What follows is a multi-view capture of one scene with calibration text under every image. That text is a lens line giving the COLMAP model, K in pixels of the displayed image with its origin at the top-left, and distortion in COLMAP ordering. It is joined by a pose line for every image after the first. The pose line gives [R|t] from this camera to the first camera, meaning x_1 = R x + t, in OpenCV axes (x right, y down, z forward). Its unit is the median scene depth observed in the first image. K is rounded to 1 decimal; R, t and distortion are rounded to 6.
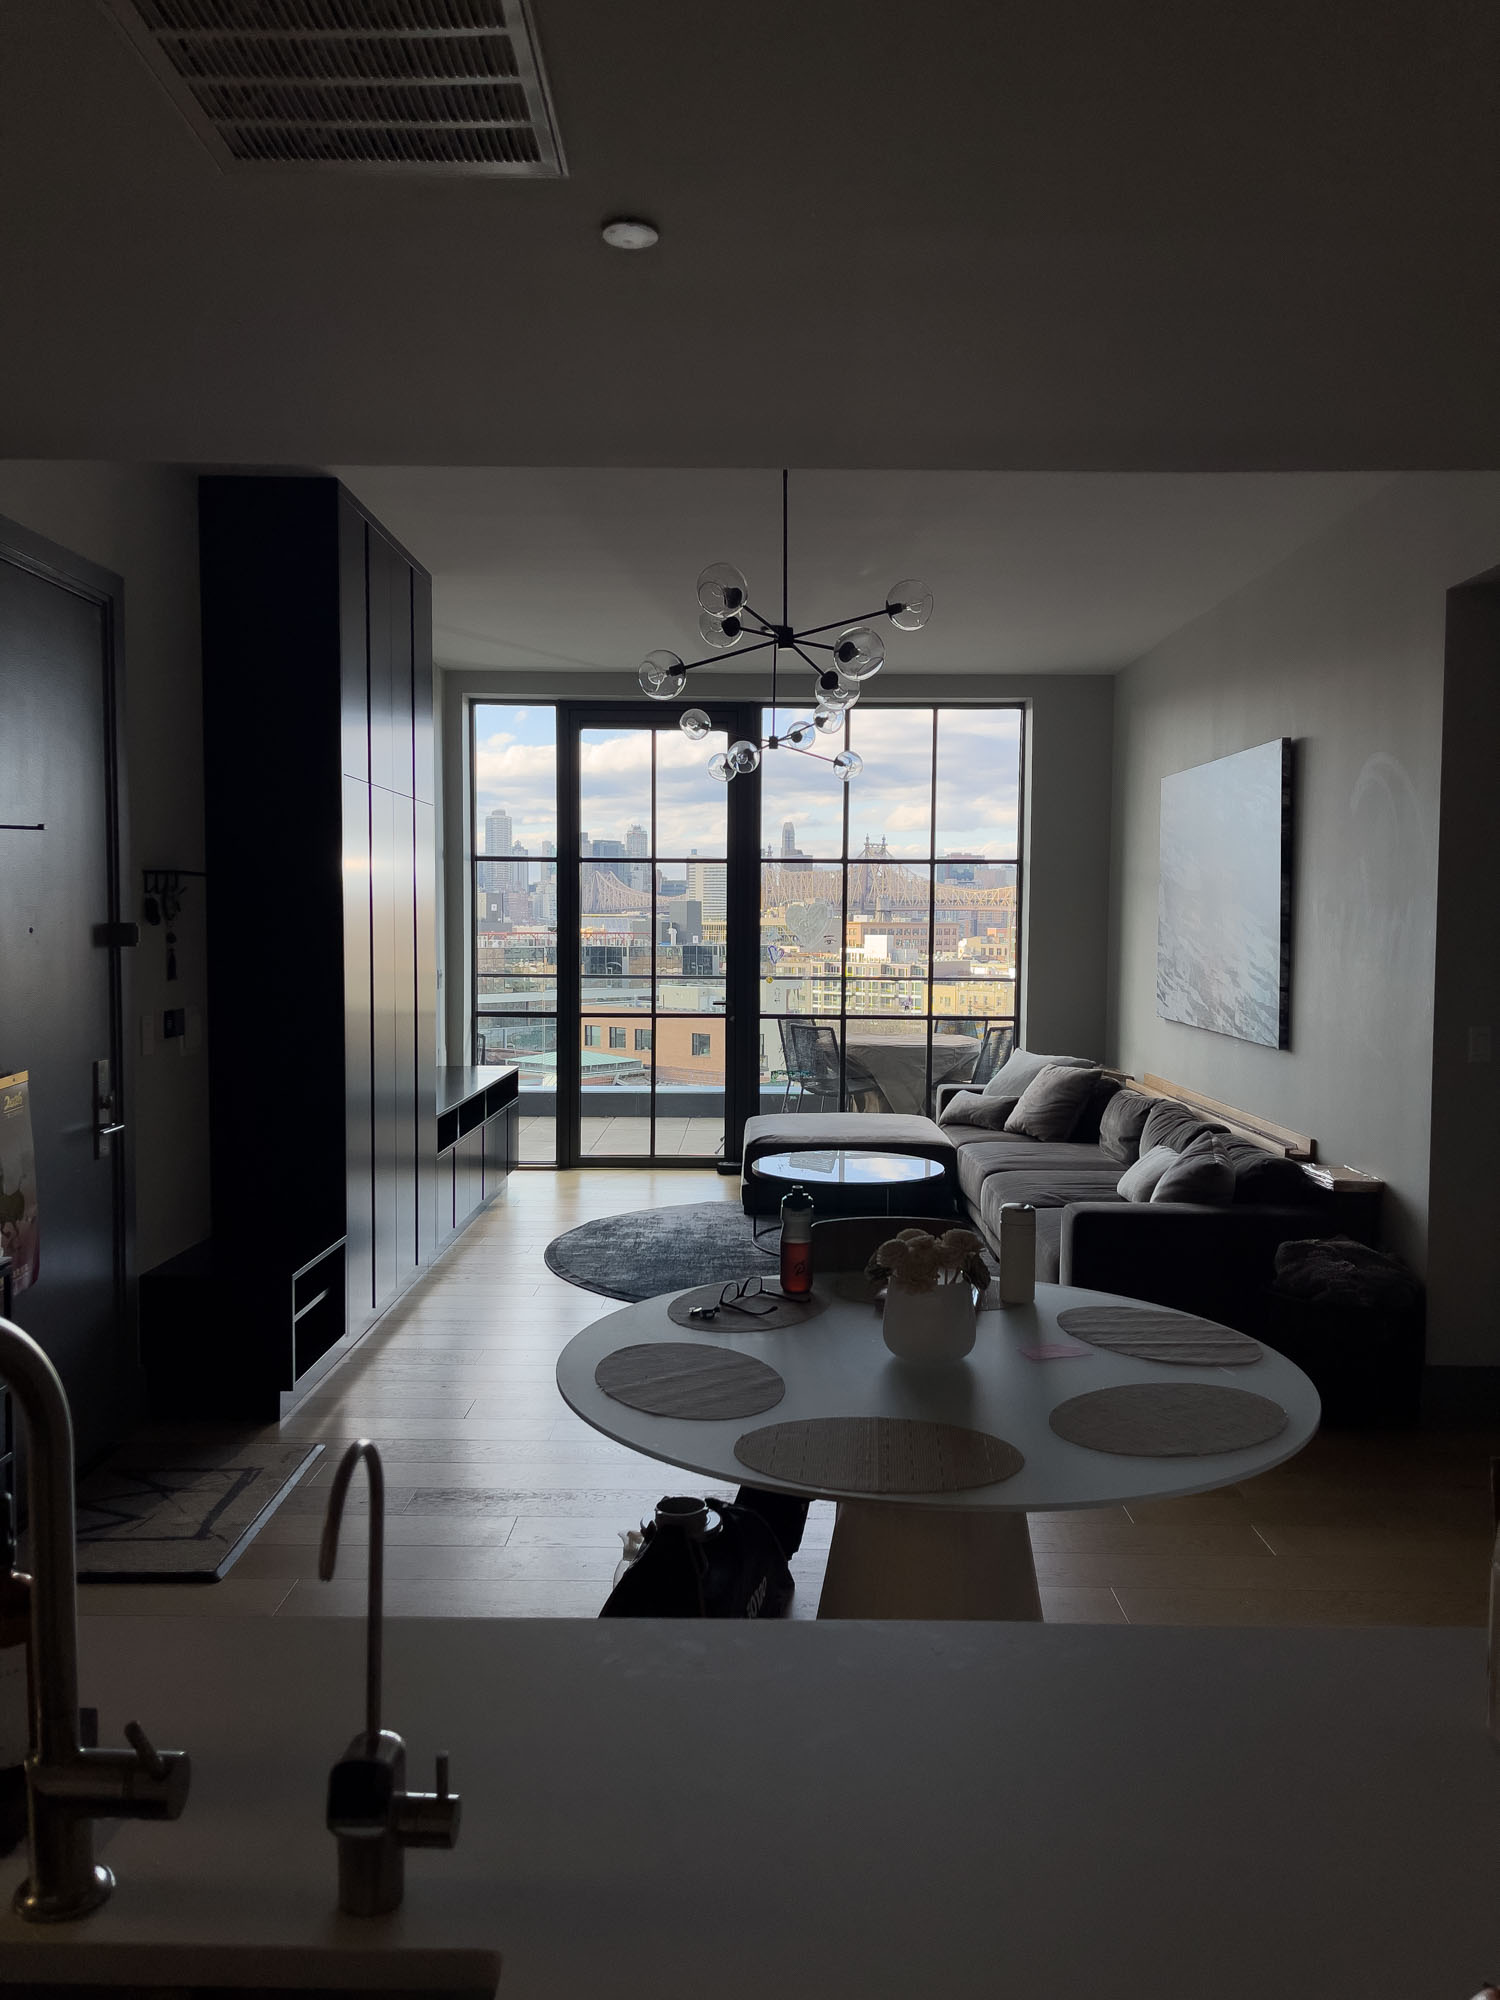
lens RADIAL K [[1505.9, 0, 758.9], [0, 1505.9, 1006.6], [0, 0, 1]] dist [0.063995, -0.085362]
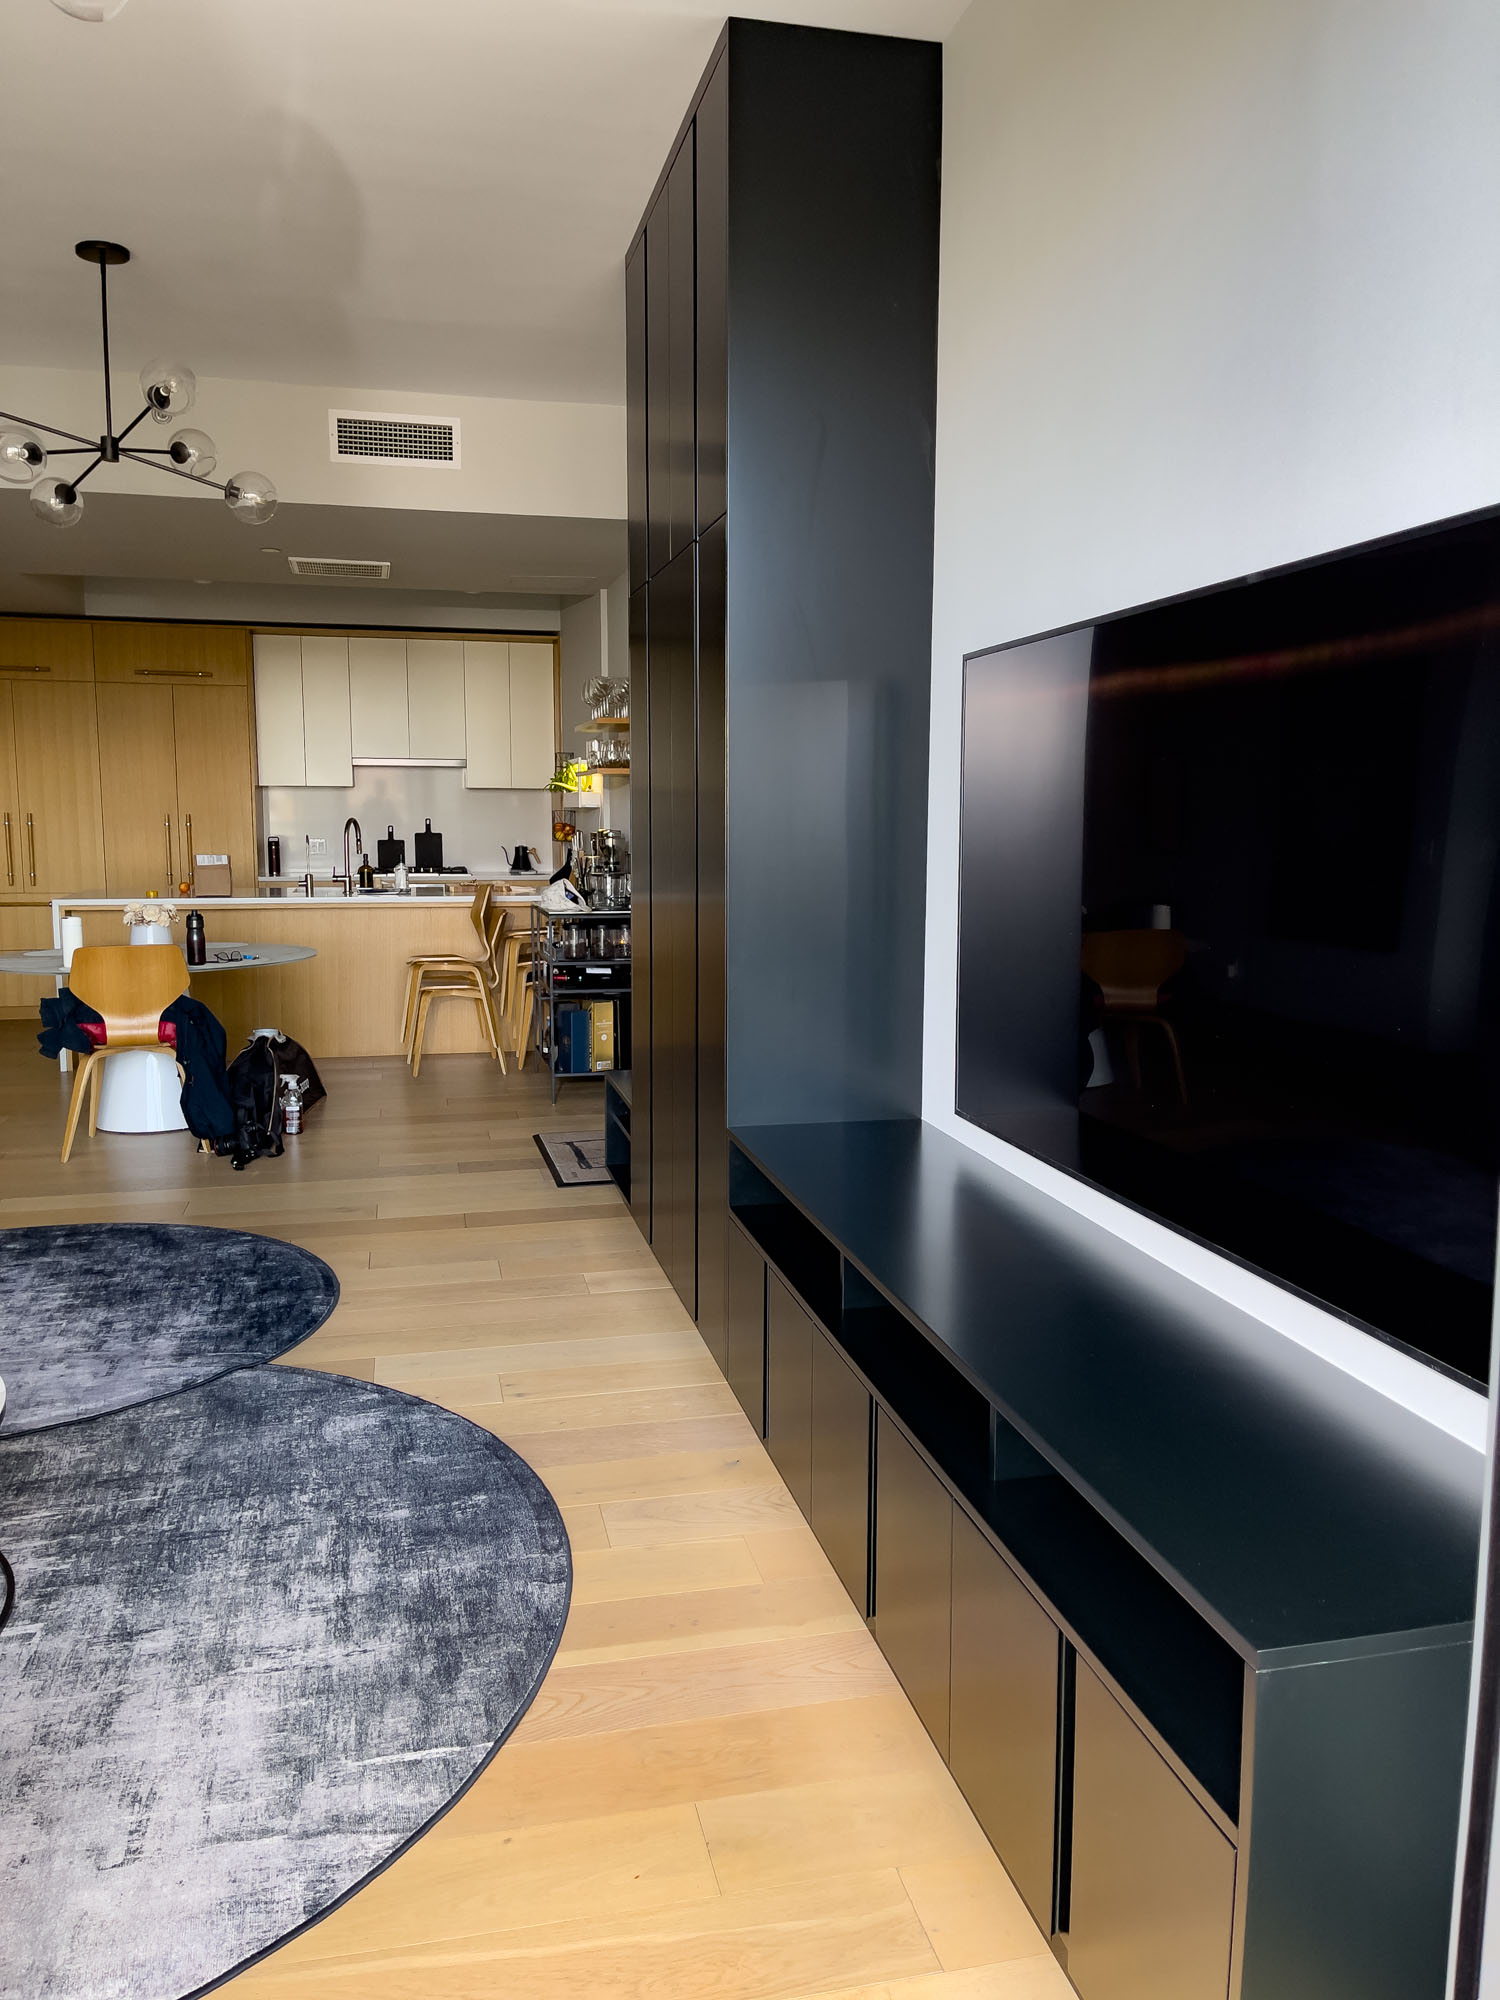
lens RADIAL K [[1505.9, 0, 748.9], [0, 1505.9, 996.3], [0, 0, 1]] dist [0.063995, -0.085362]
pose [[-0.972715, 0.019516, -0.231179, -0.091250], [-0.023759, 0.982837, 0.182939, -0.058323], [0.230782, 0.183440, -0.955557, 1.311274]]
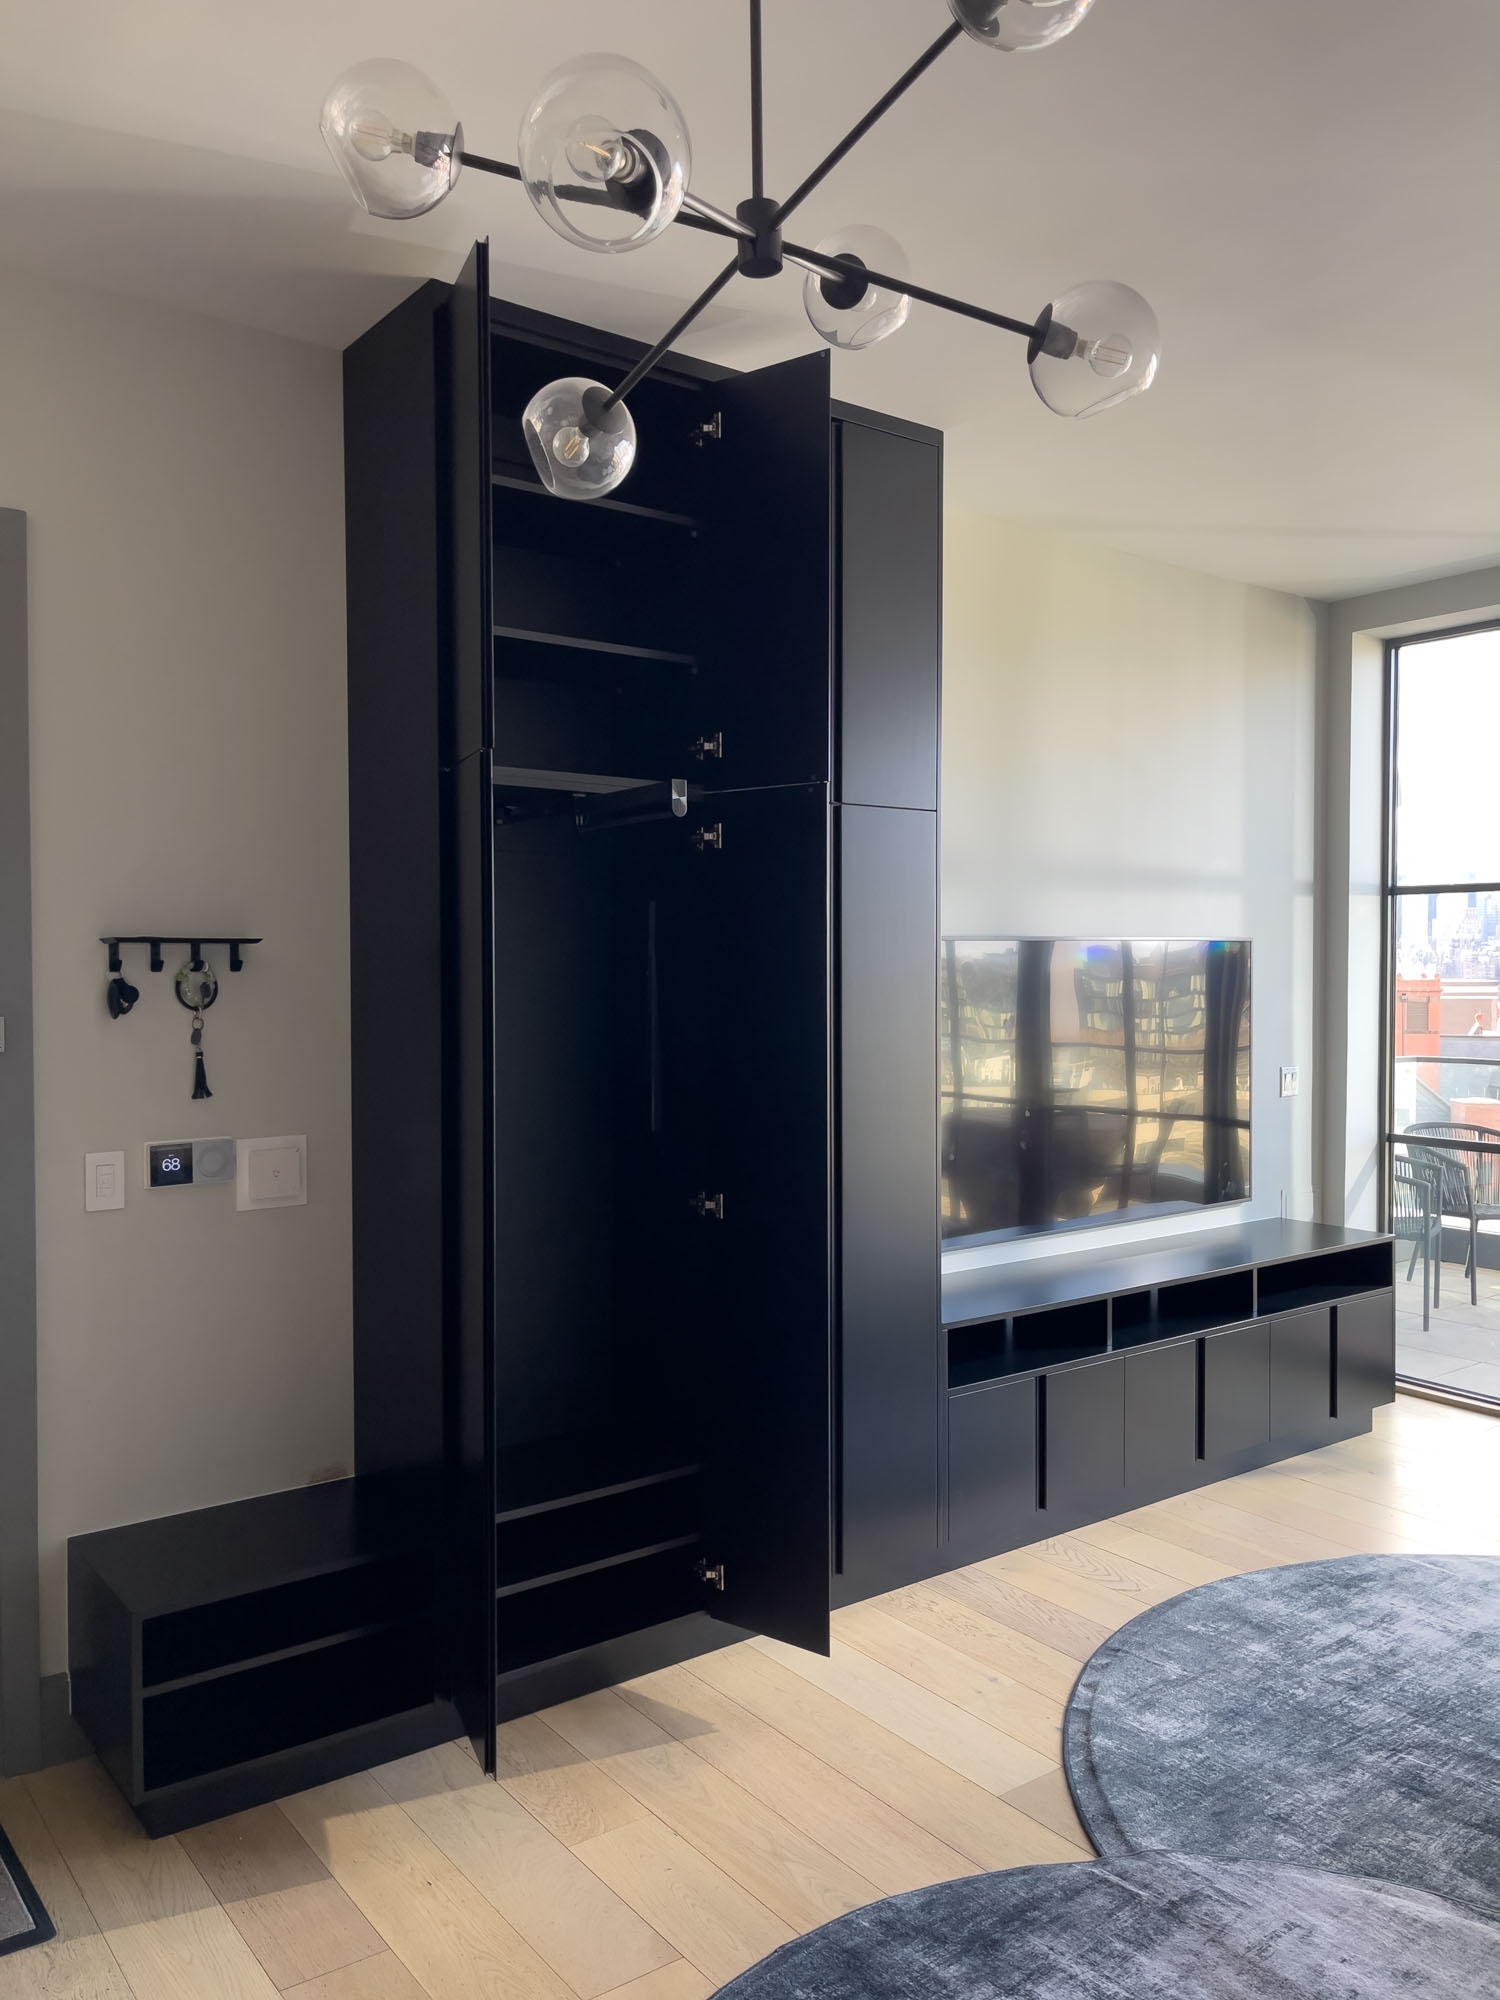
lens RADIAL K [[1505.9, 0, 766.7], [0, 1505.9, 1003.1], [0, 0, 1]] dist [0.063995, -0.085362]
pose [[0.607051, 0.011897, -0.794574, 0.194681], [-0.040759, 0.999038, -0.016181, -0.038023], [0.793617, 0.042208, 0.606952, 0.507711]]
